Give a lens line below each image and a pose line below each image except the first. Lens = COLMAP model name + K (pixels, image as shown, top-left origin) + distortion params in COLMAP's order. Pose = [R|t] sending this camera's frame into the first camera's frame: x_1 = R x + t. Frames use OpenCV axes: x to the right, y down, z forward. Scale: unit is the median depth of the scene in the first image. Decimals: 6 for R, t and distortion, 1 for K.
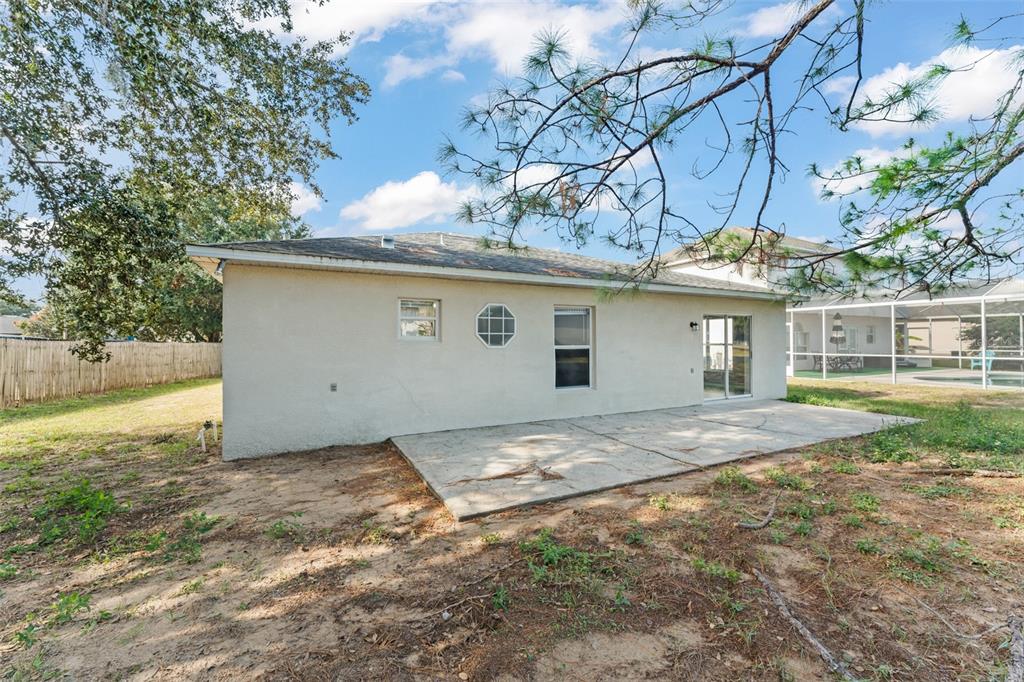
lens RADIAL K [[405.6, 0, 508.9], [0, 405.6, 342.0], [0, 0, 1]] dist [0.001698, -0.000037]
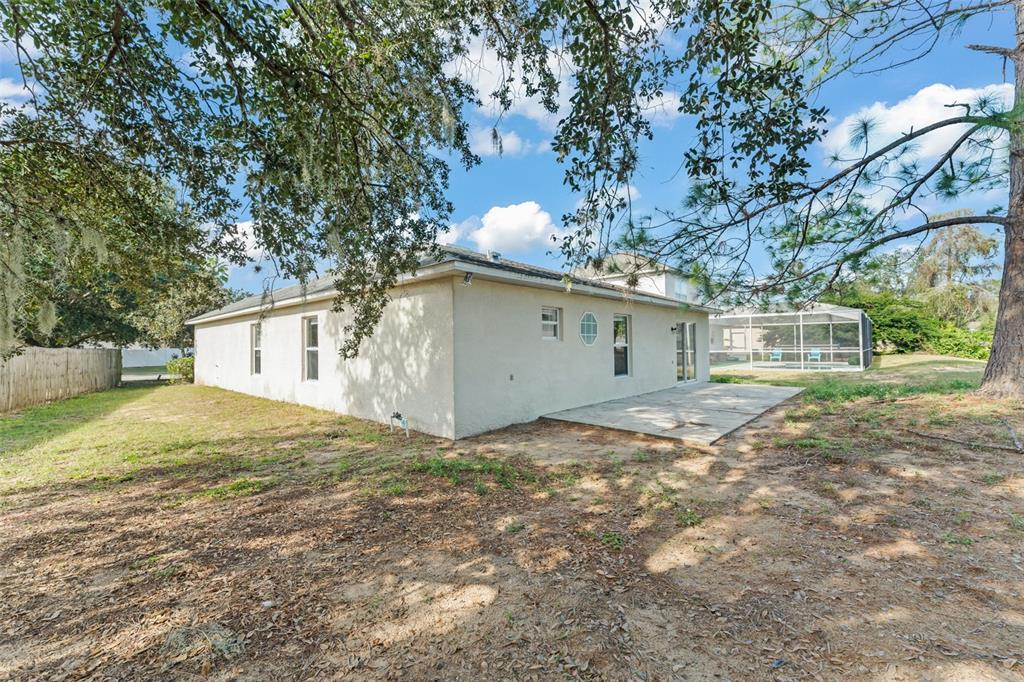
lens RADIAL K [[405.6, 0, 509.1], [0, 405.6, 341.3], [0, 0, 1]] dist [0.001698, -0.000037]
pose [[0.935596, -0.004068, 0.353049, -0.875089], [0.008770, 0.999893, -0.011719, 0.015658], [-0.352963, 0.014060, 0.935532, -0.158637]]
